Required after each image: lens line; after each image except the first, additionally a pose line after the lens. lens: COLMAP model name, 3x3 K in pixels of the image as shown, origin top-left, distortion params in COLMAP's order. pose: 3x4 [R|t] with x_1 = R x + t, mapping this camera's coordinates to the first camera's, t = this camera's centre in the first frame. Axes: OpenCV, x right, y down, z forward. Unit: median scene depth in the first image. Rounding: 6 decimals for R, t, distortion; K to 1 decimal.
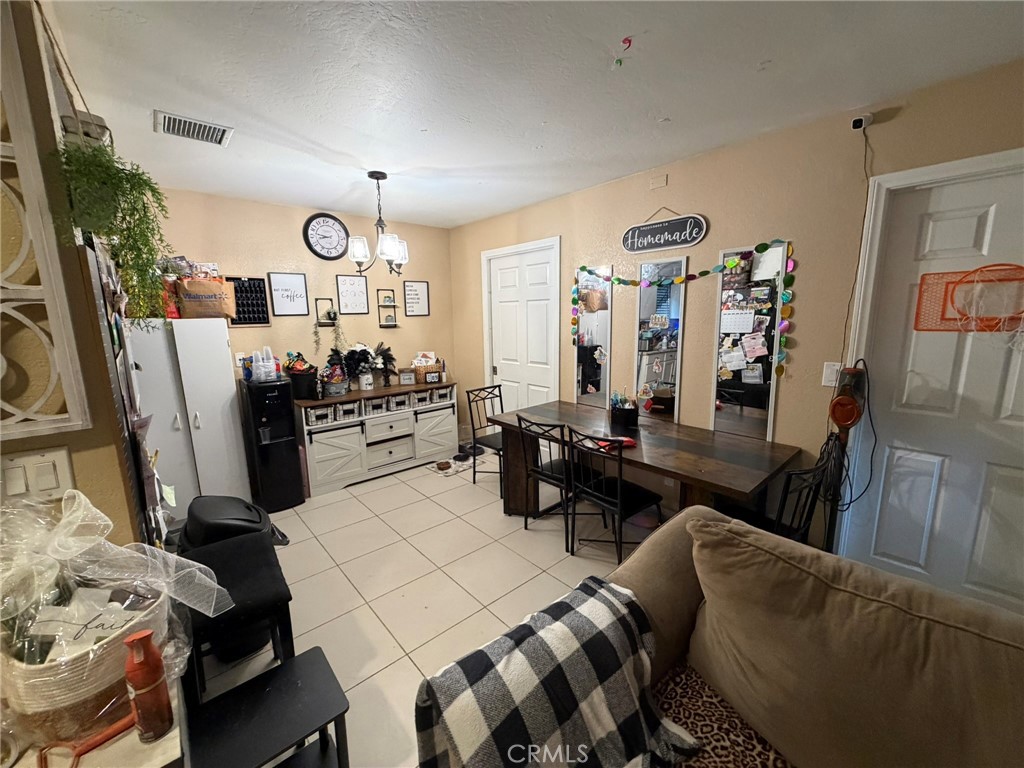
lens RADIAL K [[407.4, 0, 508.3], [0, 407.4, 385.3], [0, 0, 1]] dist [-0.000456, -0.000001]
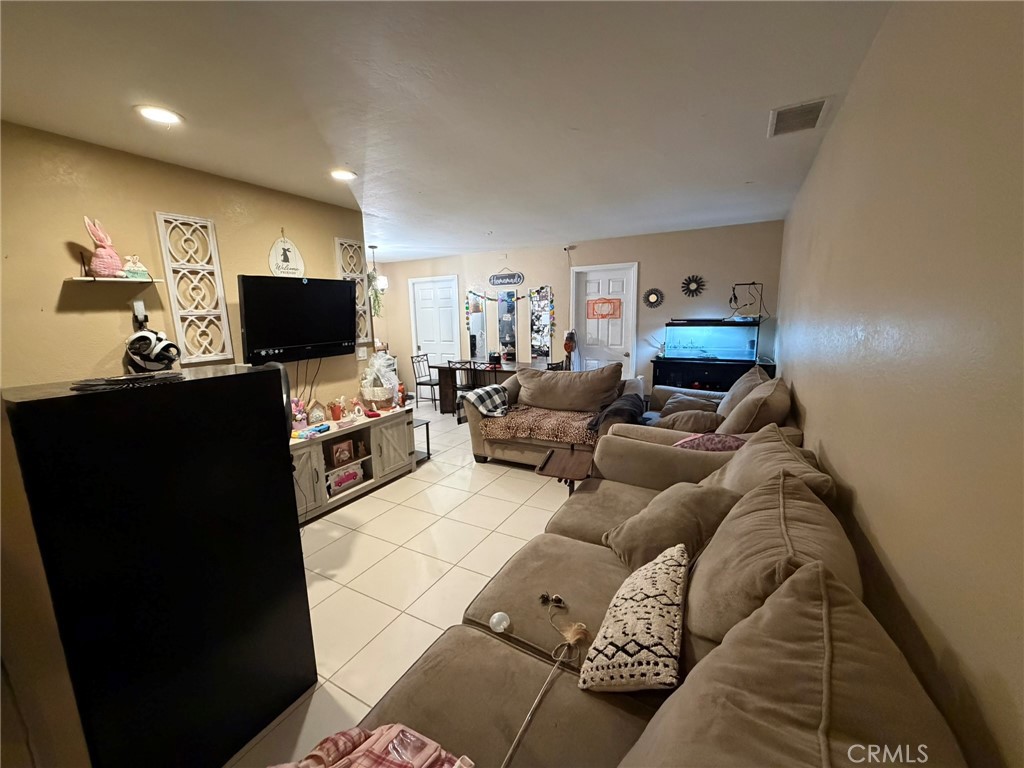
lens RADIAL K [[407.4, 0, 513.1], [0, 407.4, 384.5], [0, 0, 1]] dist [-0.000456, -0.000001]
pose [[0.937867, -0.060774, 0.341632, -0.390986], [0.064439, 0.997921, 0.000620, 0.214896], [-0.340960, 0.021433, 0.939833, -1.121733]]
